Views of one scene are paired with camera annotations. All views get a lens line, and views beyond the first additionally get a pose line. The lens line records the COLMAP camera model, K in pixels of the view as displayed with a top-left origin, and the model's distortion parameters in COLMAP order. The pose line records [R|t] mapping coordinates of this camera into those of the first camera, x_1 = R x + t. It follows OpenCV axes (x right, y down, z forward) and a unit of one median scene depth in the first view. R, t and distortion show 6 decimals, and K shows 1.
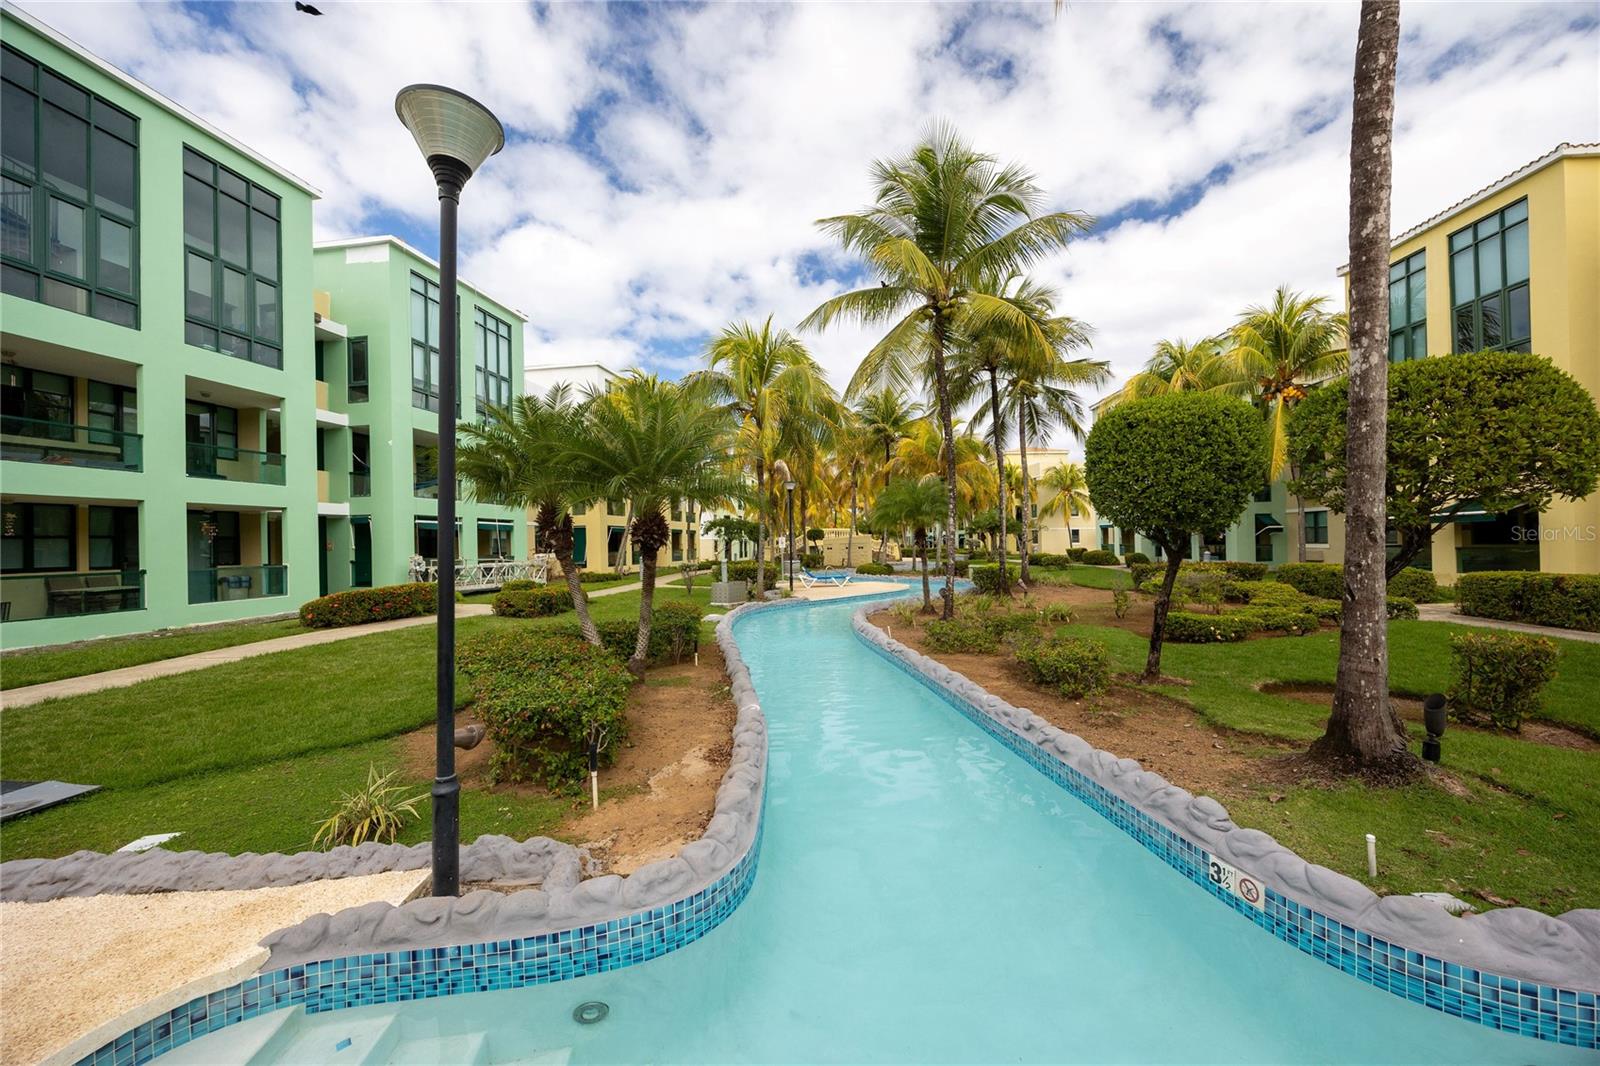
lens RADIAL K [[616.7, 0, 800.0], [0, 616.7, 533.0], [0, 0, 1]] dist [0.001080, 0.000141]
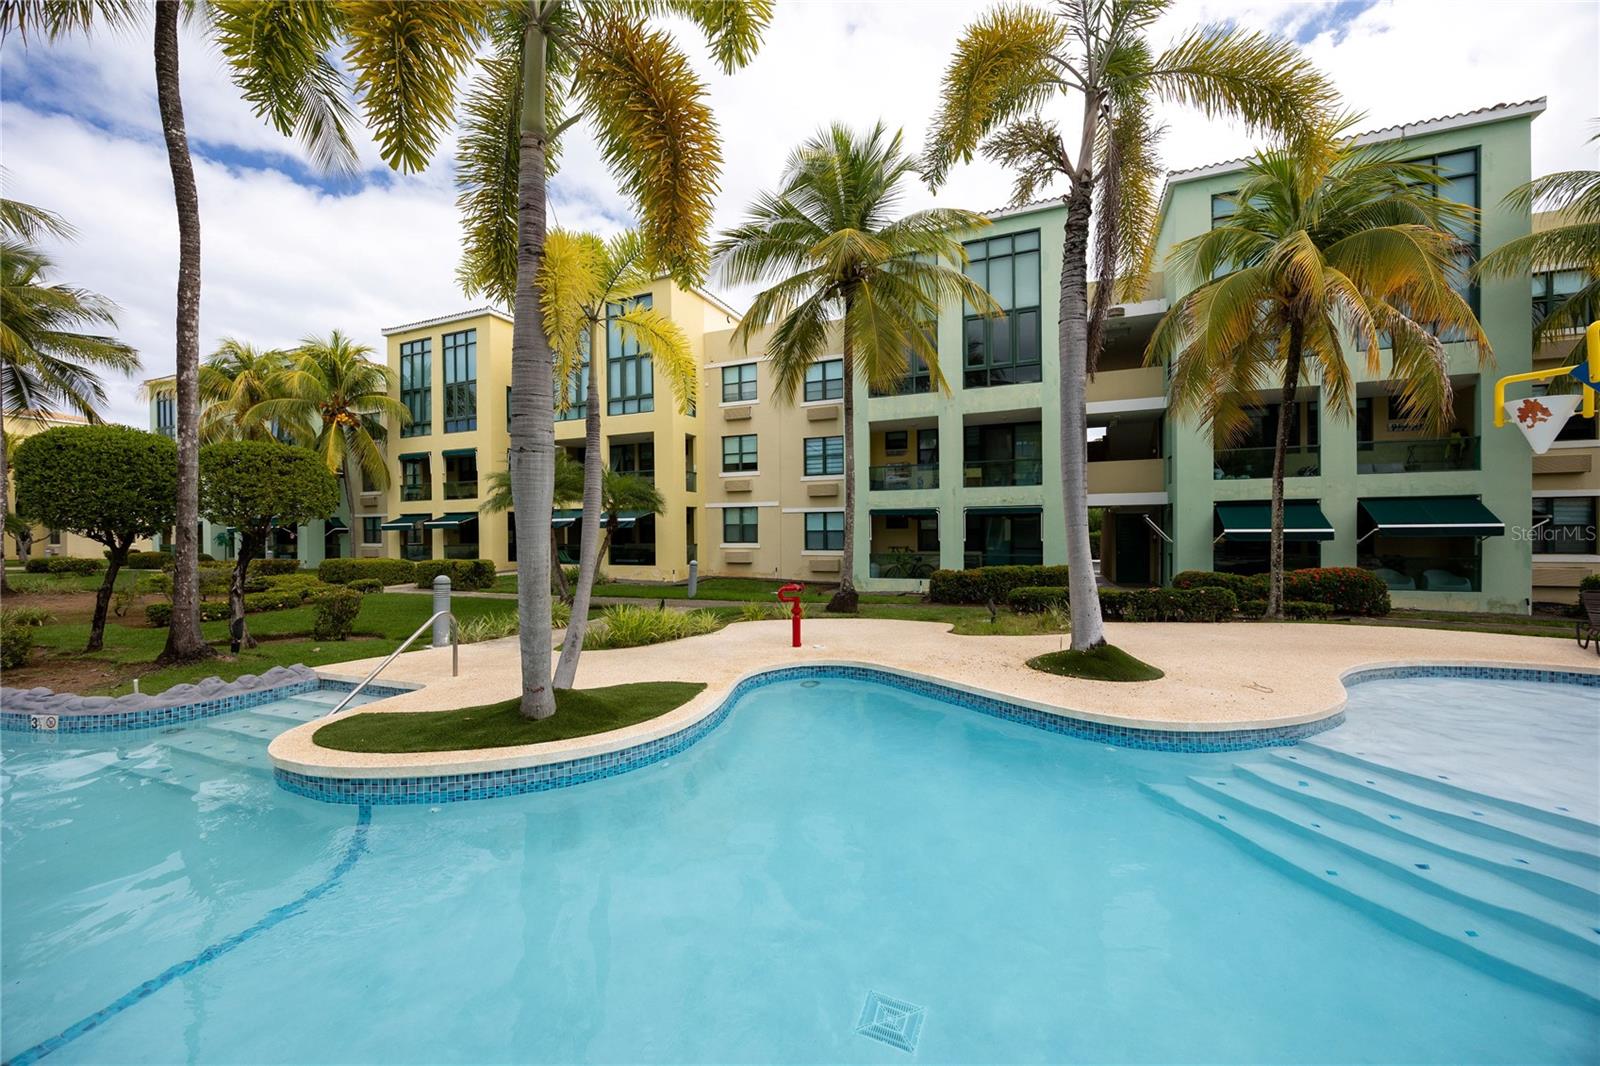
lens RADIAL K [[616.7, 0, 800.0], [0, 616.7, 533.0], [0, 0, 1]] dist [0.001080, 0.000141]
pose [[0.336057, 0.012276, 0.941762, -0.049737], [-0.011591, 0.999893, -0.008897, -0.002575], [-0.941770, -0.007926, 0.336163, -0.303034]]
